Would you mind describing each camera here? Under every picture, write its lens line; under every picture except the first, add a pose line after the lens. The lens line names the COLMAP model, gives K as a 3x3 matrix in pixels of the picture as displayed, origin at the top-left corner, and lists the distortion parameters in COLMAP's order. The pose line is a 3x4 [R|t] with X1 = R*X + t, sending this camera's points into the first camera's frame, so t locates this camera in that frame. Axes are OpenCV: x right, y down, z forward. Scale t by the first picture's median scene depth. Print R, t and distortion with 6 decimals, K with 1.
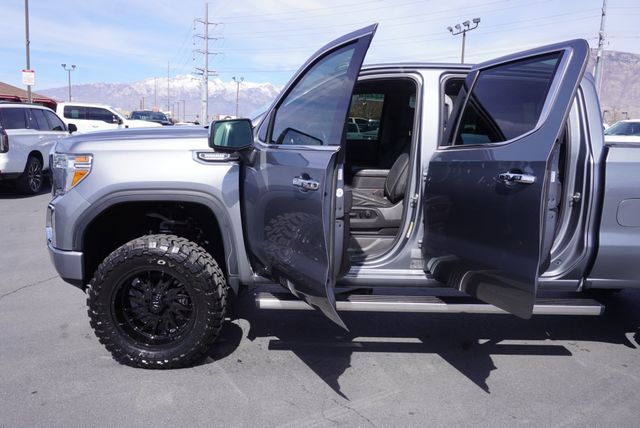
lens RADIAL K [[517.8, 0, 322.1], [0, 517.8, 218.7], [0, 0, 1]] dist [-0.000730, -0.021067]
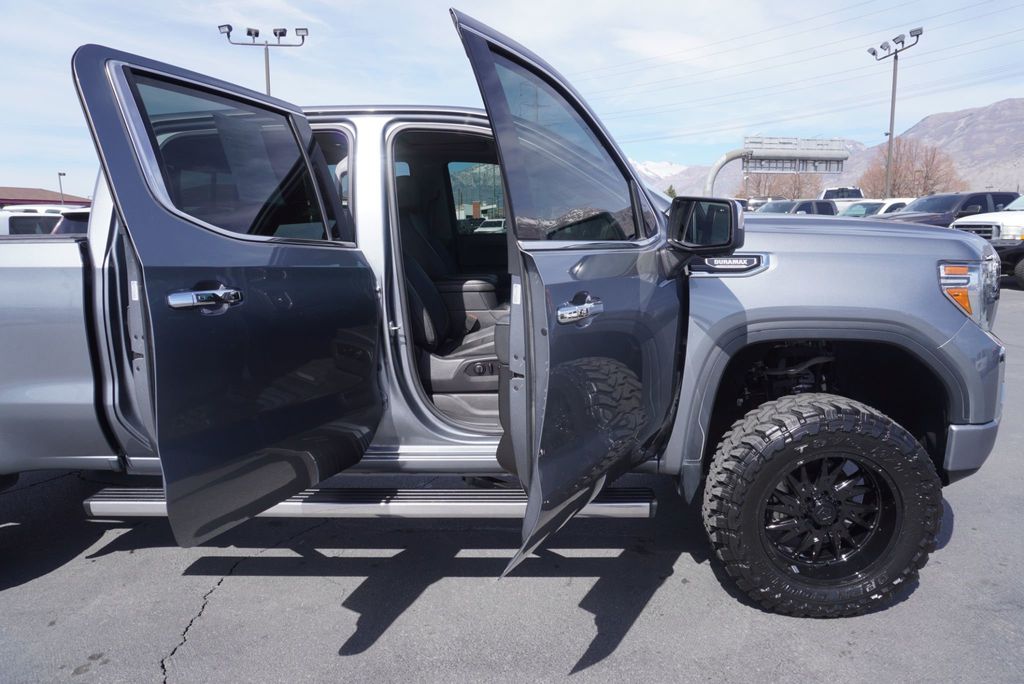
lens RADIAL K [[687.4, 0, 506.3], [0, 687.4, 341.3], [0, 0, 1]] dist [-0.033861, 0.022687]
pose [[0.961276, -0.004052, -0.275556, 0.363986], [0.004181, 0.999991, -0.000117, -0.077256], [0.275554, -0.001039, 0.961285, 0.547696]]
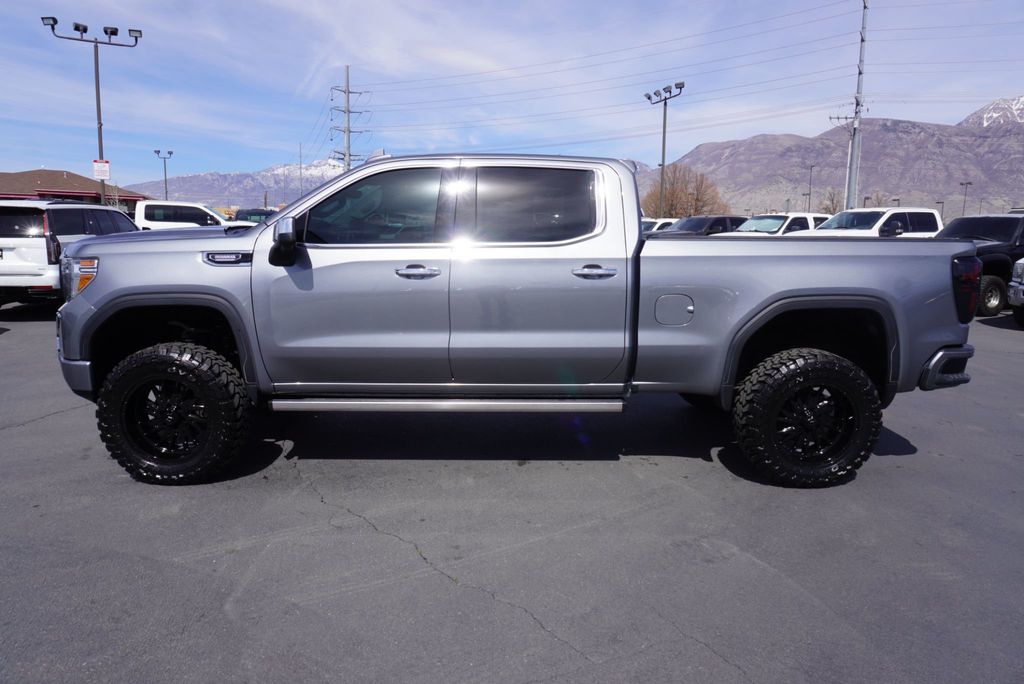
lens RADIAL K [[687.4, 0, 508.6], [0, 687.4, 344.8], [0, 0, 1]] dist [-0.033861, 0.022687]
pose [[0.999844, -0.017634, -0.000388, 0.275818], [0.017633, 0.999841, -0.002749, 0.046534], [0.000437, 0.002742, 0.999996, -0.224191]]
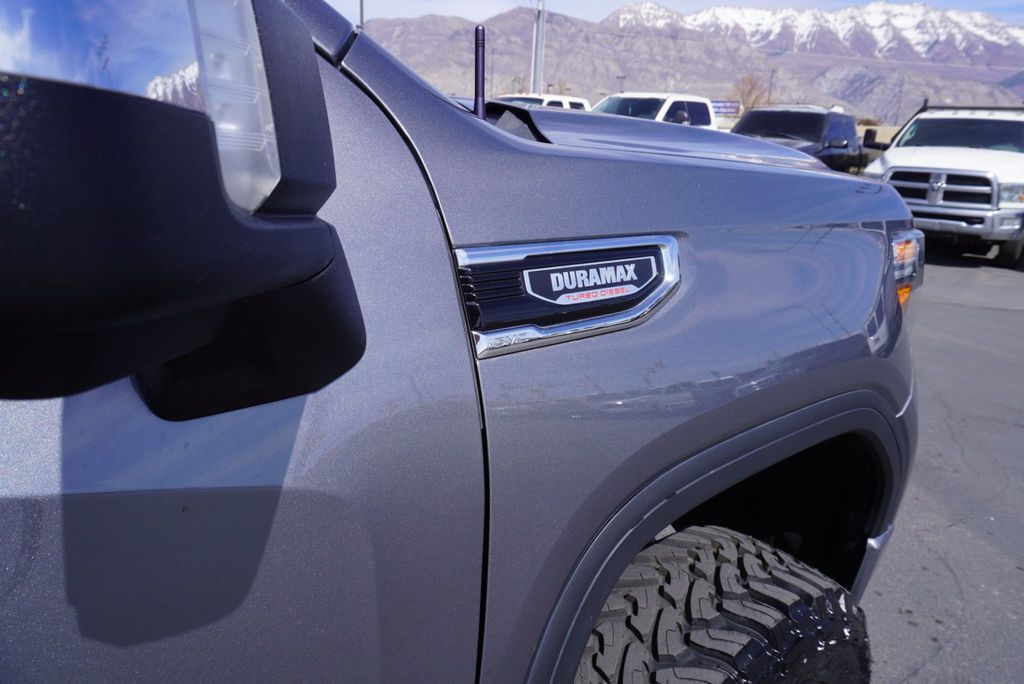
lens RADIAL K [[687.4, 0, 518.8], [0, 687.4, 343.1], [0, 0, 1]] dist [-0.033861, 0.022687]
pose [[0.893177, -0.120937, 0.433139, 0.288859], [0.048746, 0.983523, 0.174090, -0.175247], [-0.447056, -0.134379, 0.884355, 1.138334]]
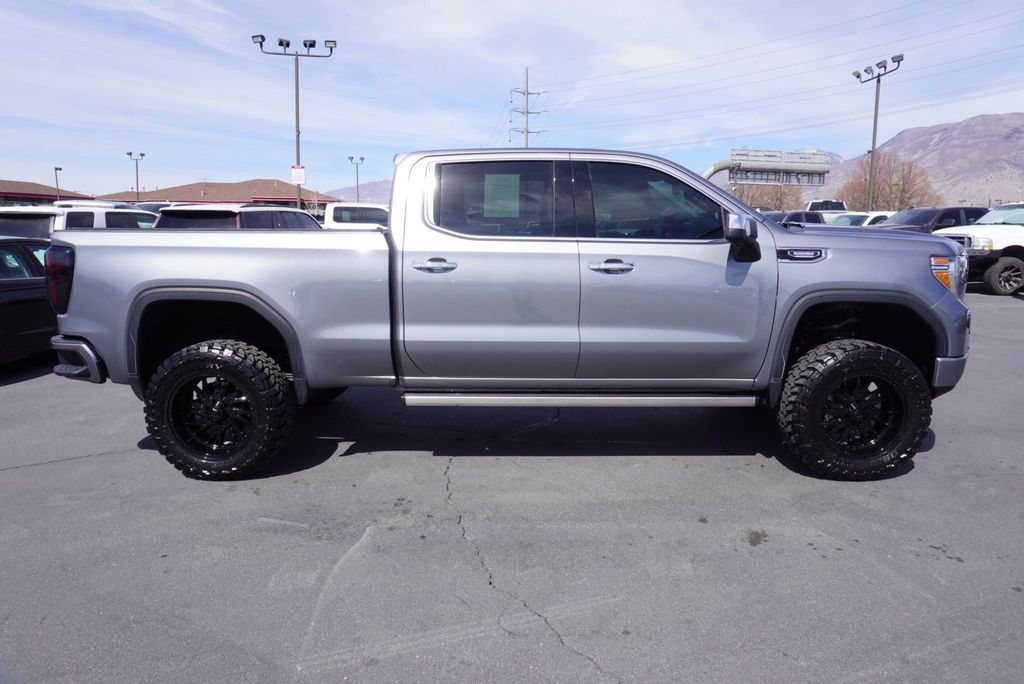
lens RADIAL K [[687.4, 0, 509.9], [0, 687.4, 342.6], [0, 0, 1]] dist [-0.033861, 0.022687]
pose [[0.969696, 0.007383, -0.244203, 0.195943], [-0.008839, 0.999949, -0.004865, 0.000116], [0.244155, 0.006876, 0.969712, 0.070520]]
